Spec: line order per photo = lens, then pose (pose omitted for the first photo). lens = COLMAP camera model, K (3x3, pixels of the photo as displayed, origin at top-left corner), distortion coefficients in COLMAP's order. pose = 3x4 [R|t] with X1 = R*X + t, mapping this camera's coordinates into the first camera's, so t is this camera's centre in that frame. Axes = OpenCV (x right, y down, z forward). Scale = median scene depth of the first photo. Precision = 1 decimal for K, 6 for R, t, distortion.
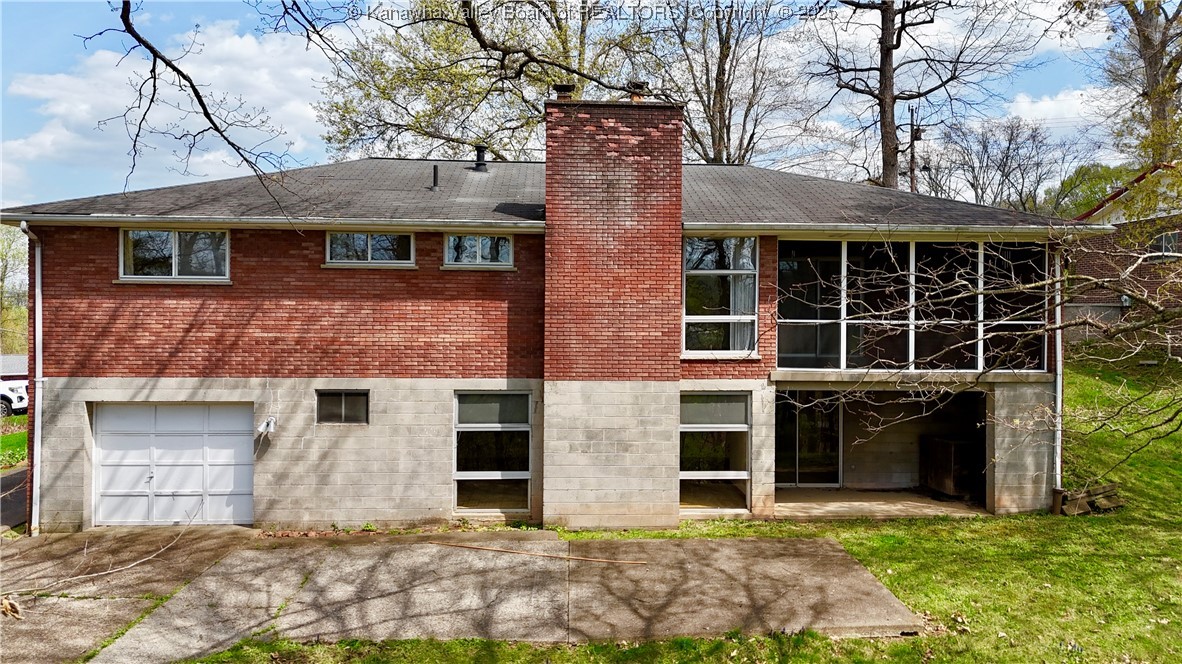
lens RADIAL K [[869.0, 0, 591.5], [0, 869.0, 324.8], [0, 0, 1]] dist [0.080955, -0.086788]
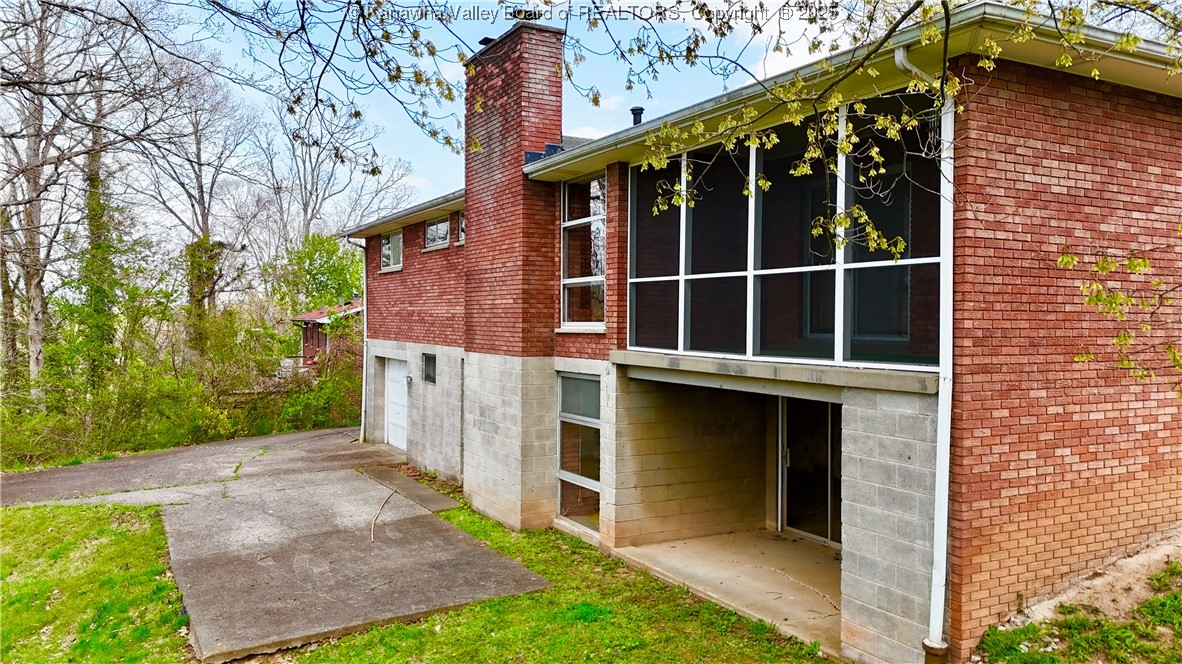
lens RADIAL K [[869.0, 0, 591.0], [0, 869.0, 335.4], [0, 0, 1]] dist [0.080955, -0.086788]
pose [[0.455061, 0.015175, -0.890331, 0.843227], [-0.013926, 0.999854, 0.009924, 0.033908], [0.890351, 0.007883, 0.455206, 0.651482]]
